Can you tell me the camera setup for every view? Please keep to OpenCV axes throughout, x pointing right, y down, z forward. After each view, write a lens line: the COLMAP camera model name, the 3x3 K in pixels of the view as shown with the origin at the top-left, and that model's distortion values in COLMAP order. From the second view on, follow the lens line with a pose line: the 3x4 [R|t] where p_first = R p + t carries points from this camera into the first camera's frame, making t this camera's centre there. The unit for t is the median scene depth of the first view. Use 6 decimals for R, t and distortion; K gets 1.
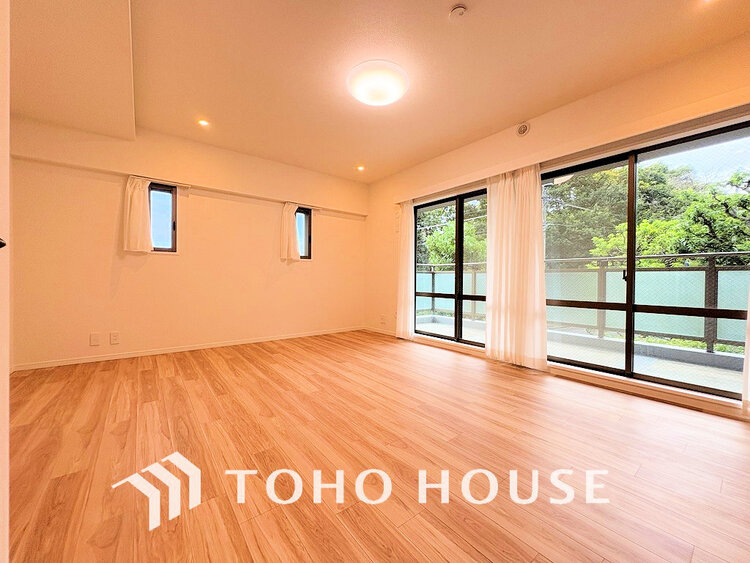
lens RADIAL K [[298.1, 0, 371.0], [0, 298.1, 277.0], [0, 0, 1]] dist [-0.000985, 0.000484]
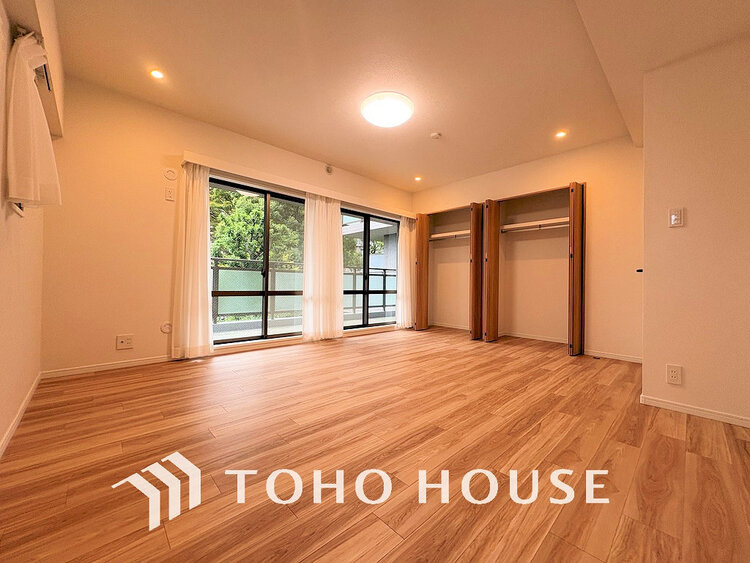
lens RADIAL K [[298.1, 0, 376.4], [0, 298.1, 281.8], [0, 0, 1]] dist [-0.000985, 0.000484]
pose [[-0.100576, -0.000862, 0.994929, -0.891221], [-0.023476, 0.999723, -0.001507, 0.024623], [-0.994652, -0.023508, -0.100568, 0.902178]]
